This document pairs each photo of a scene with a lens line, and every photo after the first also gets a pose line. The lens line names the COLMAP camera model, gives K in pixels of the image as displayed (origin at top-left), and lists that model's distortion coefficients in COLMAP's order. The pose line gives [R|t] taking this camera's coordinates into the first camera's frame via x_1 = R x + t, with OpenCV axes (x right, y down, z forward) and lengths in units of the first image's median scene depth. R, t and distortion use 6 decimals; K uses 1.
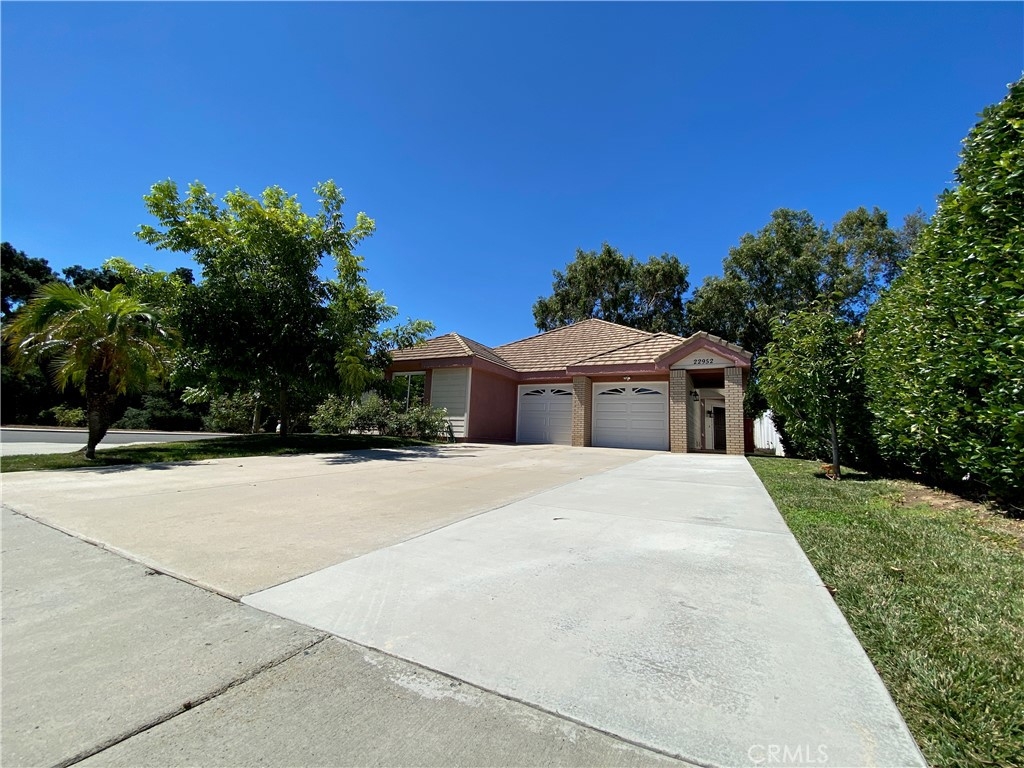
lens RADIAL K [[411.9, 0, 510.9], [0, 411.9, 382.7], [0, 0, 1]] dist [0.026382, -0.024642]
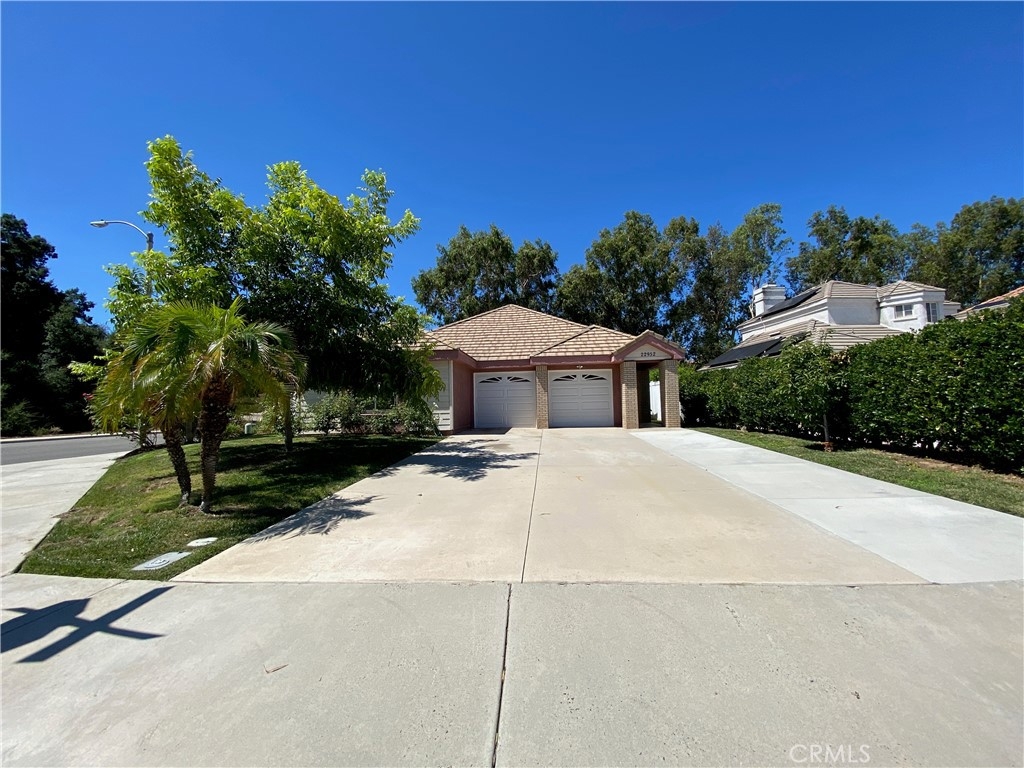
lens RADIAL K [[410.6, 0, 515.5], [0, 410.6, 379.7], [0, 0, 1]] dist [0.073593, -0.035888]
pose [[0.915934, -0.040084, 0.399323, -0.308910], [0.011235, 0.997171, 0.074326, -0.055239], [-0.401173, -0.063591, 0.913792, 0.006123]]
